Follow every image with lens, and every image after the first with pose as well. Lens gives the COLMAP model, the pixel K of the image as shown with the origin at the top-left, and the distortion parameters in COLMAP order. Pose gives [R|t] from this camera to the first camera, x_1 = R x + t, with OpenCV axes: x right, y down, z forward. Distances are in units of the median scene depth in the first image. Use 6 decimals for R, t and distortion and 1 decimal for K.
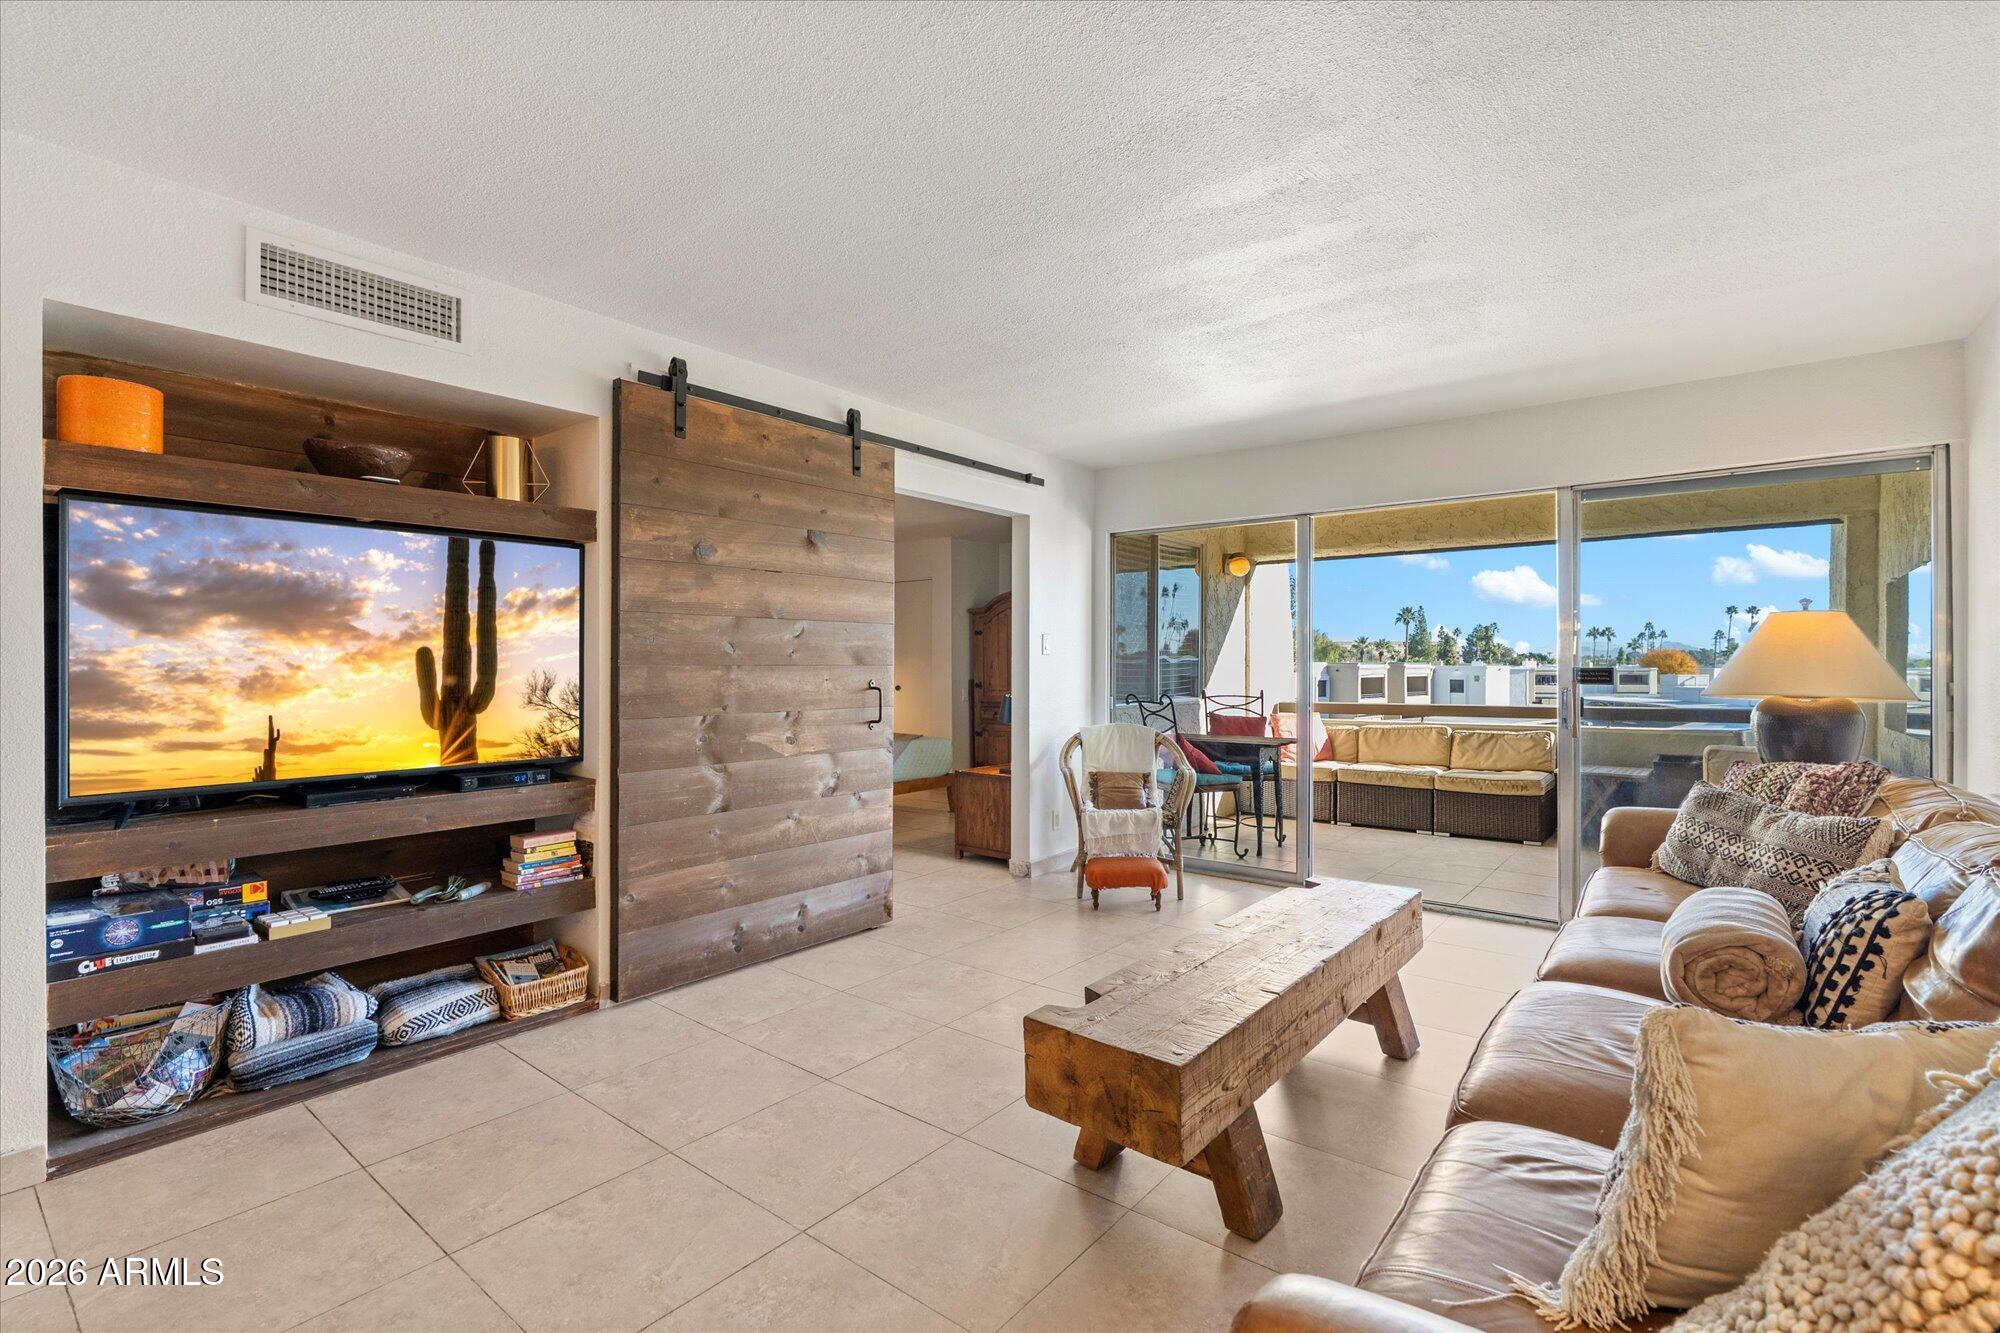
lens RADIAL K [[904.5, 0, 992.9], [0, 904.5, 667.6], [0, 0, 1]] dist [-0.011284, 0.002063]
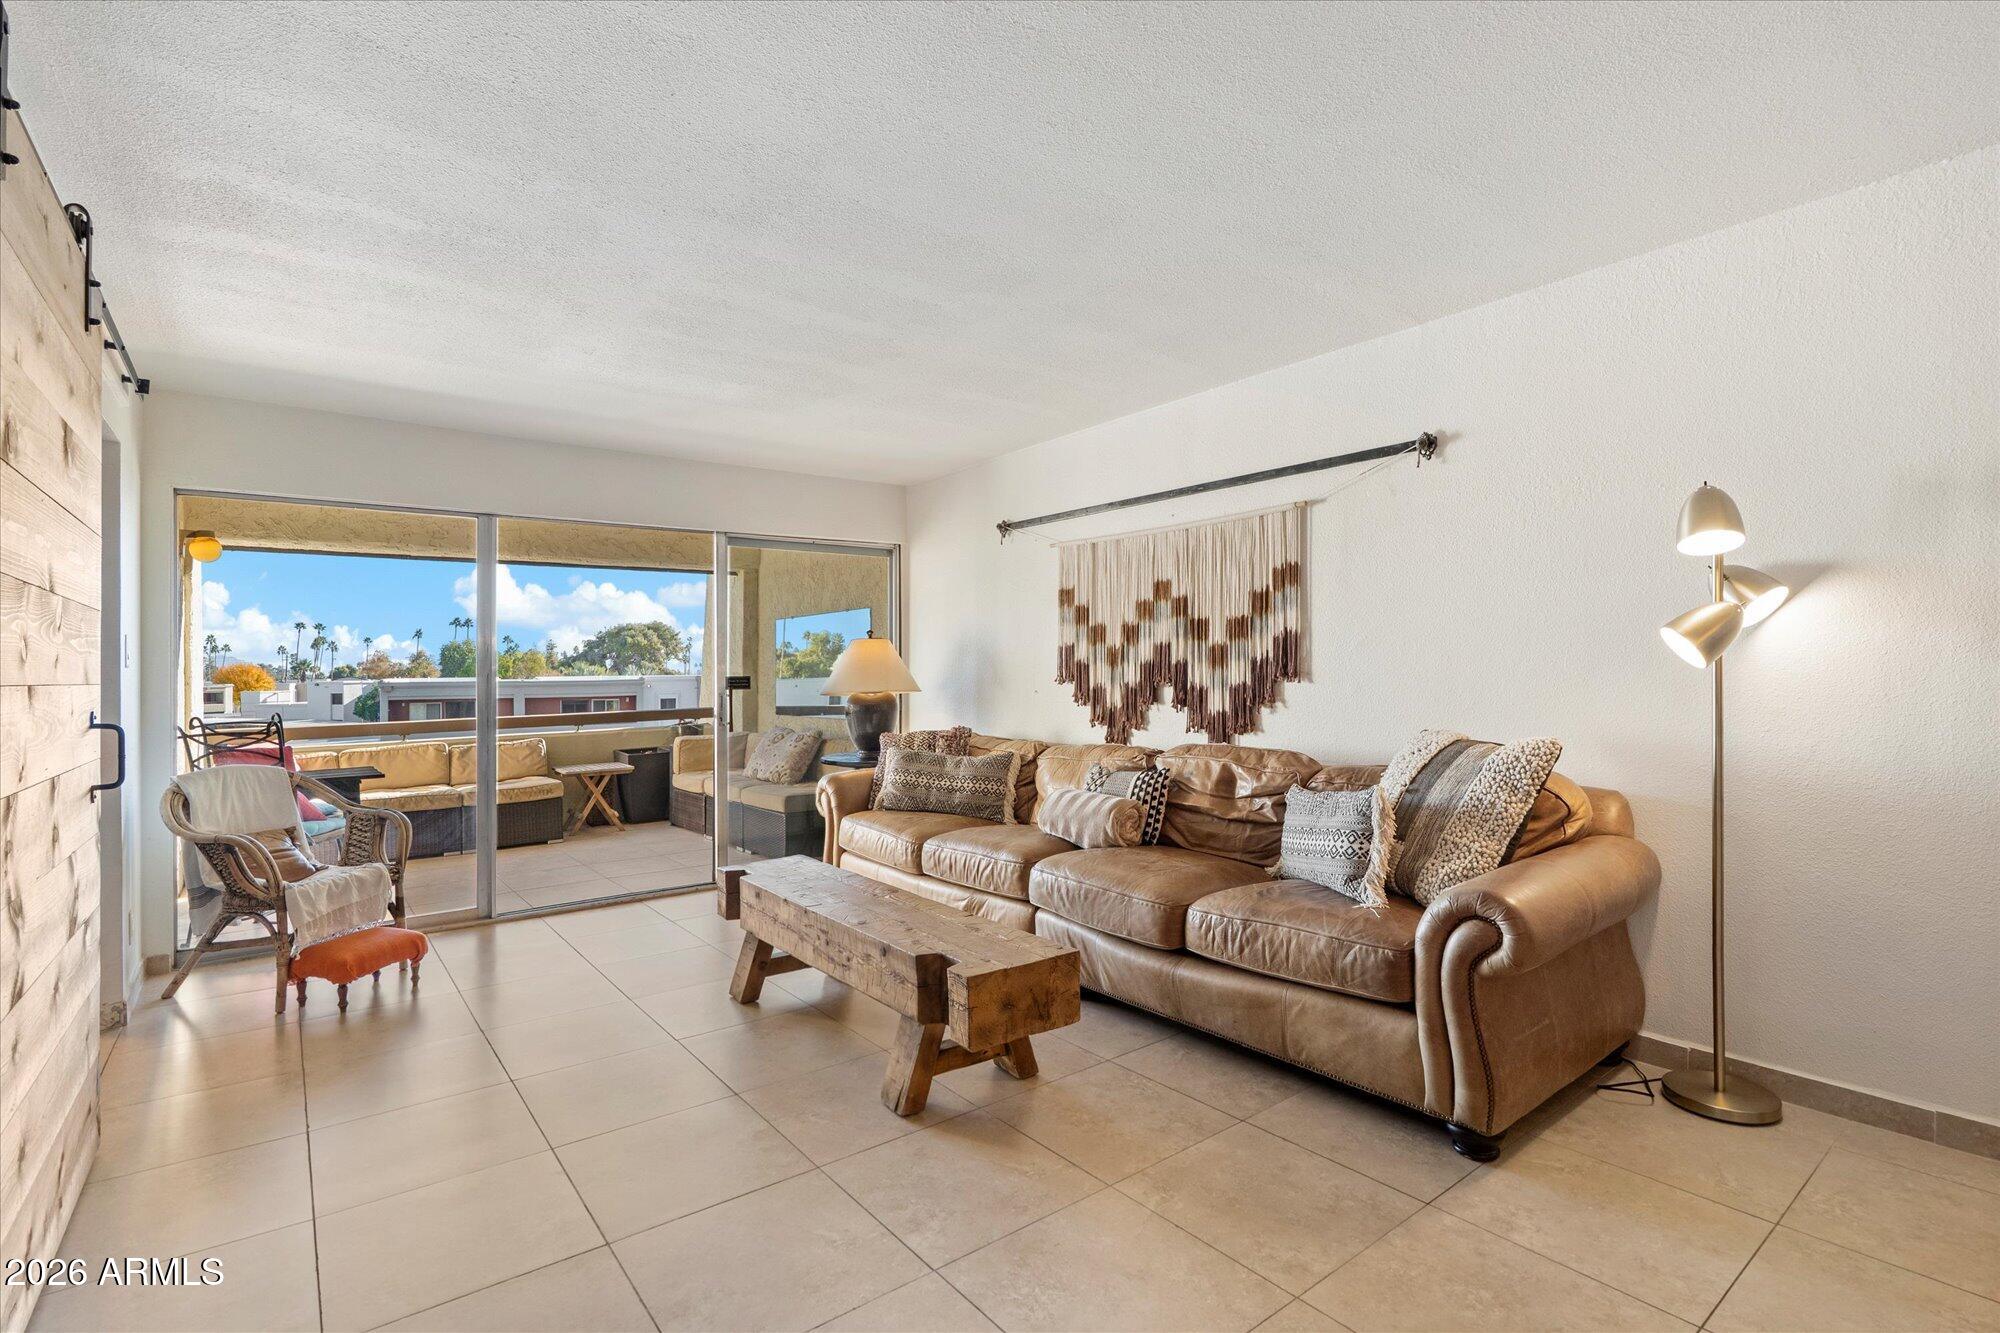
lens RADIAL K [[945.2, 0, 976.1], [0, 945.2, 676.7], [0, 0, 1]] dist [-0.018239, -0.000022]
pose [[0.240557, -0.009510, 0.970588, -0.408133], [0.017254, 0.999836, 0.005520, -0.000843], [-0.970482, 0.015419, 0.240681, 0.252058]]
